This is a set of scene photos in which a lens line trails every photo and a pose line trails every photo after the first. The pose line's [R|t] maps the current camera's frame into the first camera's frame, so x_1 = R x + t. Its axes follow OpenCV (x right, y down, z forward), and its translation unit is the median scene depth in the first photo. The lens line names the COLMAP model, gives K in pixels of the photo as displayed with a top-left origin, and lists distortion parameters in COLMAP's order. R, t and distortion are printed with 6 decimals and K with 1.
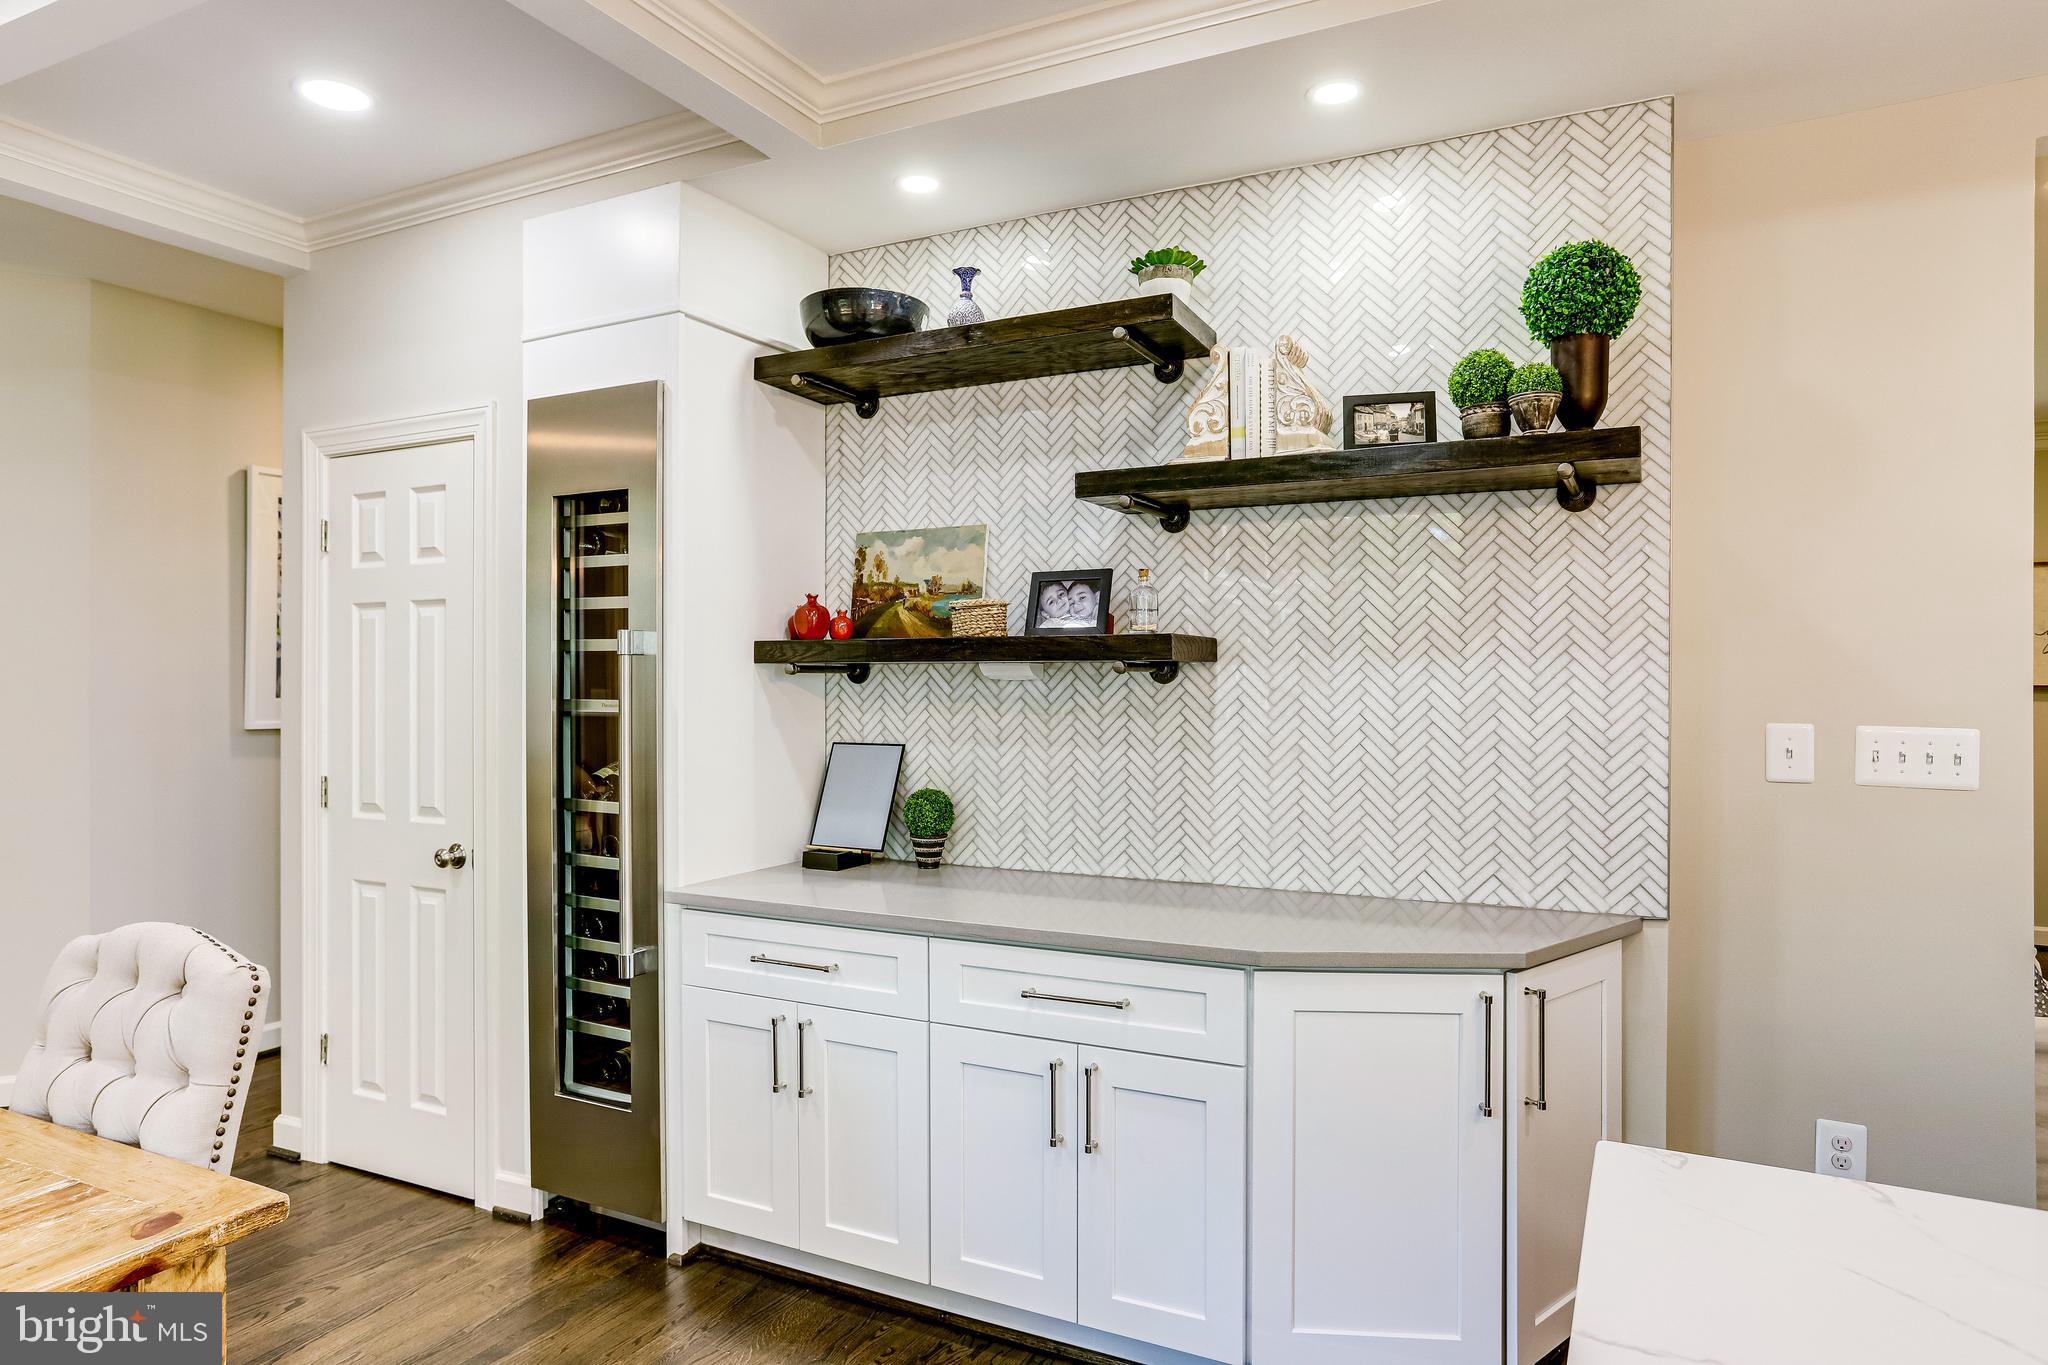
lens RADIAL K [[1227.7, 0, 993.0], [0, 1227.7, 680.1], [0, 0, 1]] dist [-0.033897, 0.000497]
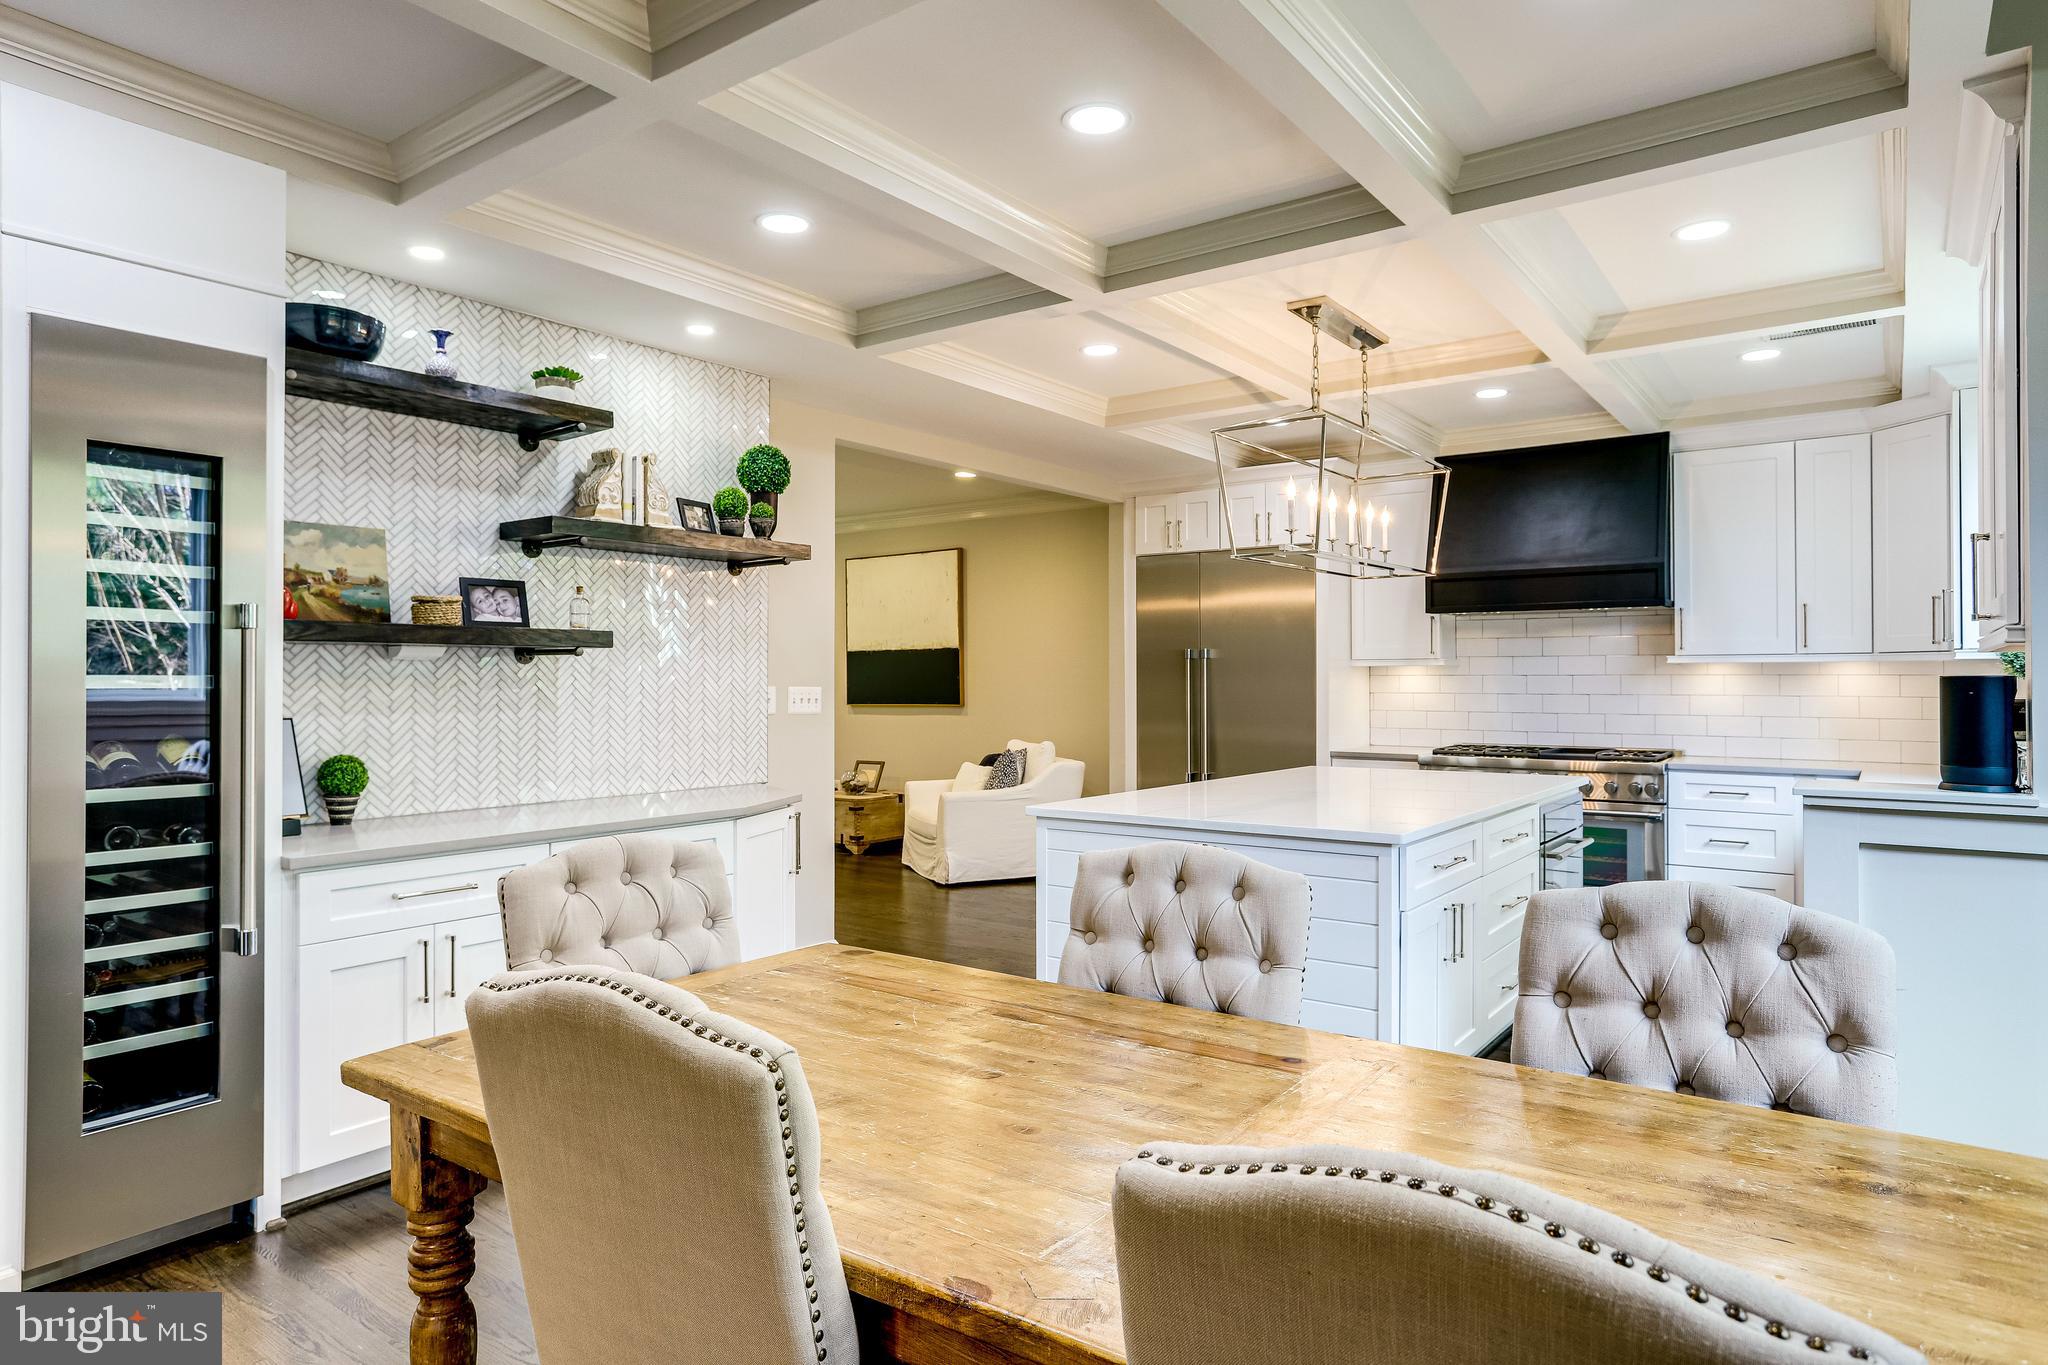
lens RADIAL K [[1186.3, 0, 1013.4], [0, 1186.3, 670.2], [0, 0, 1]] dist [-0.043340, 0.043502]
pose [[0.167277, 0.005800, 0.985893, -1.106143], [0.000393, 0.999982, -0.005950, 0.018443], [-0.985910, 0.001383, 0.167272, 0.222189]]
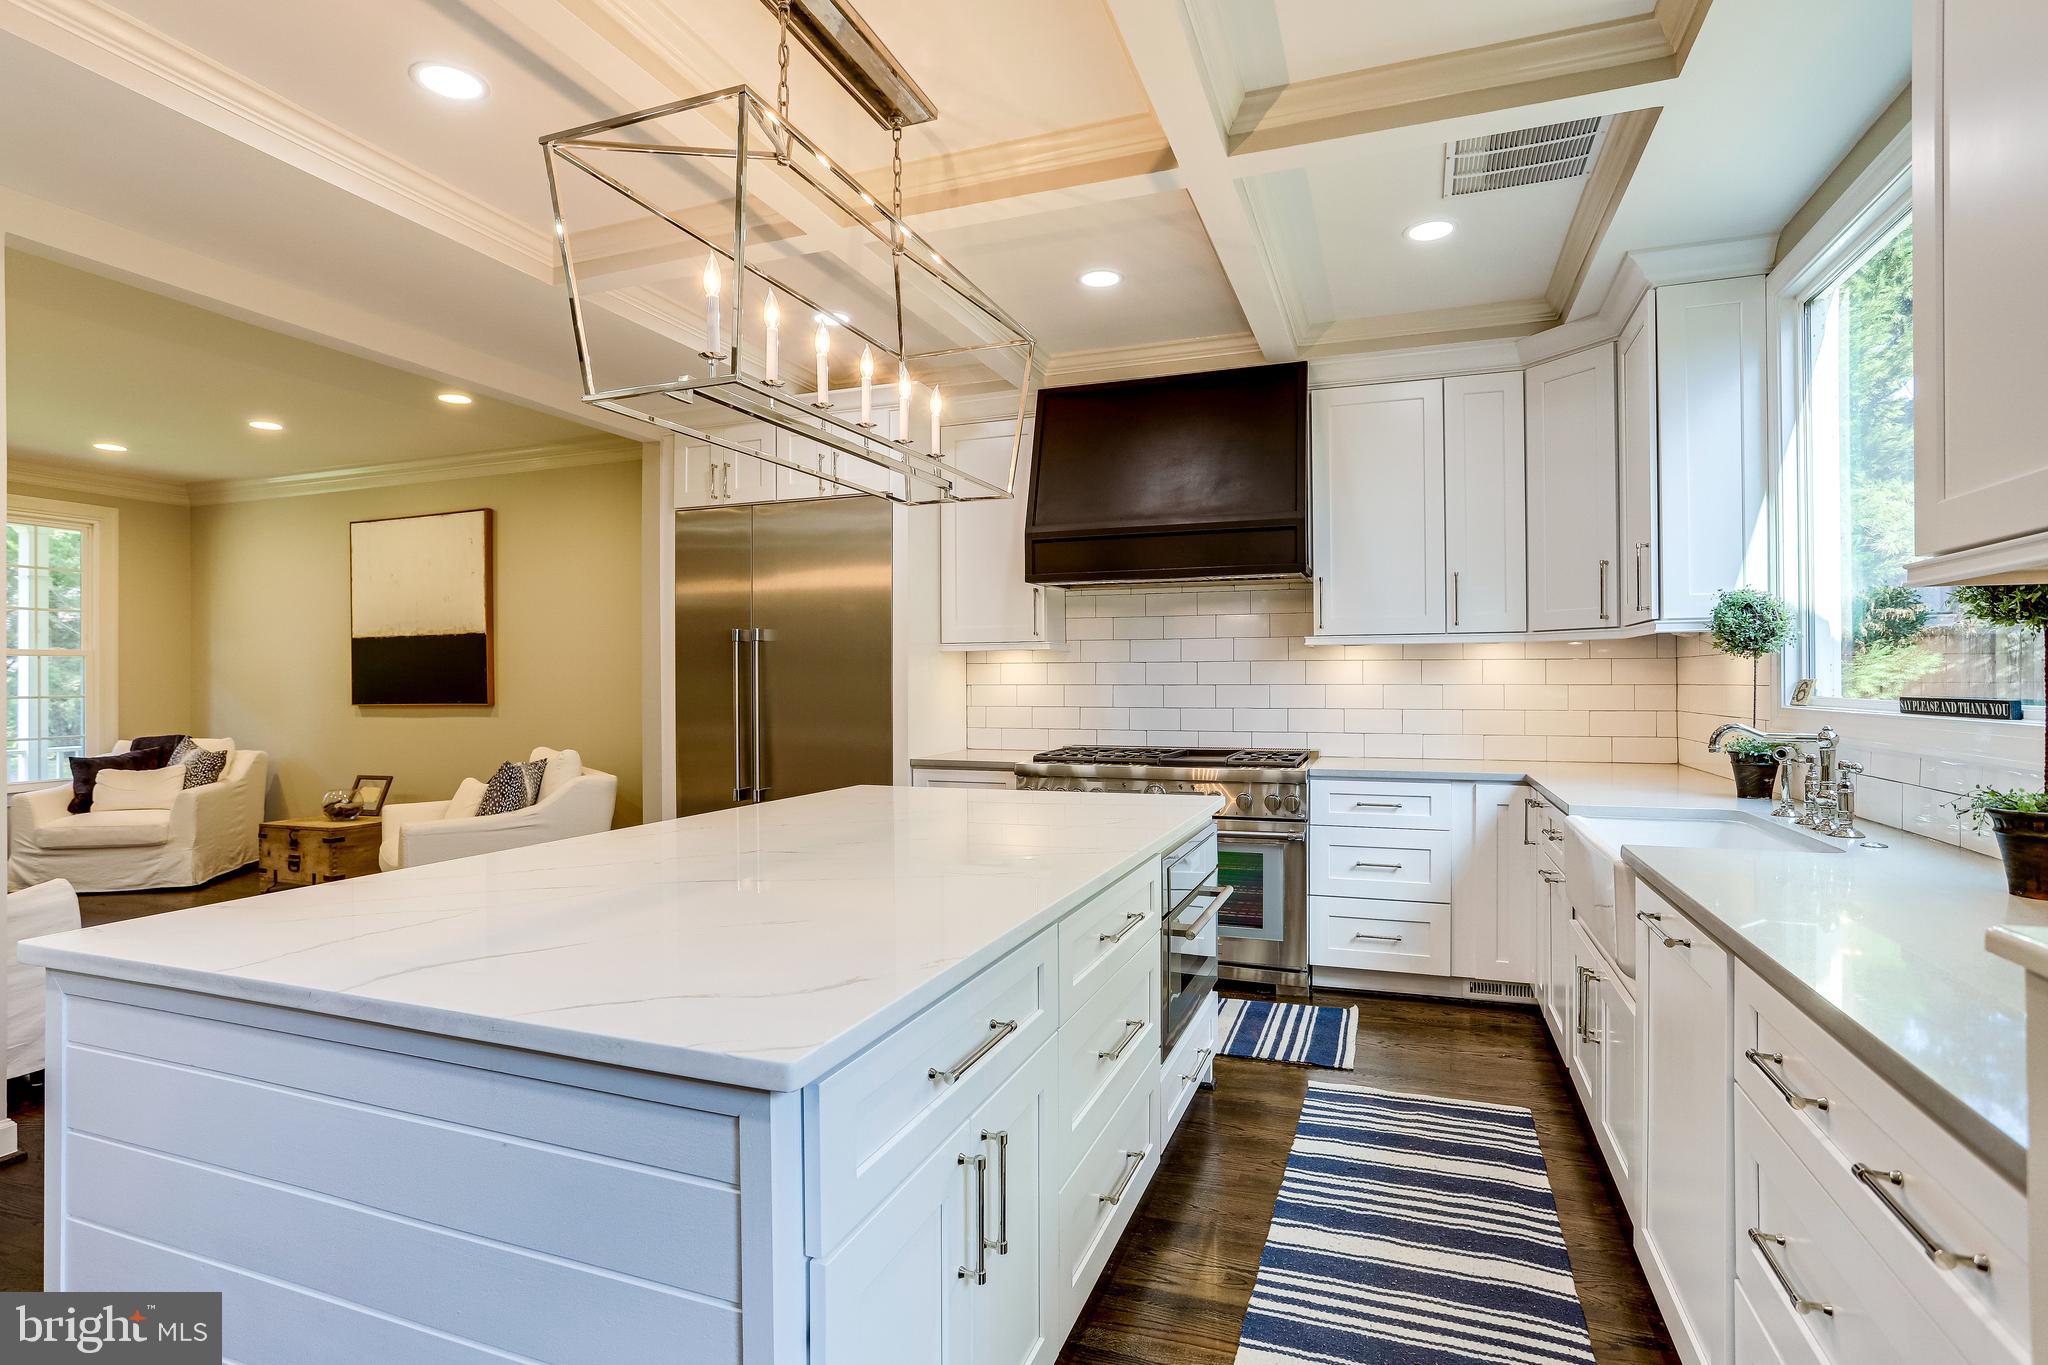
lens RADIAL K [[1031.0, 0, 1006.0], [0, 1031.0, 673.7], [0, 0, 1]] dist [-0.034269, 0.000462]
pose [[-0.104983, 0.005949, 0.994456, -0.302037], [0.002915, 0.999980, -0.005674, 0.042368], [-0.994470, 0.002303, -0.104998, 0.018067]]
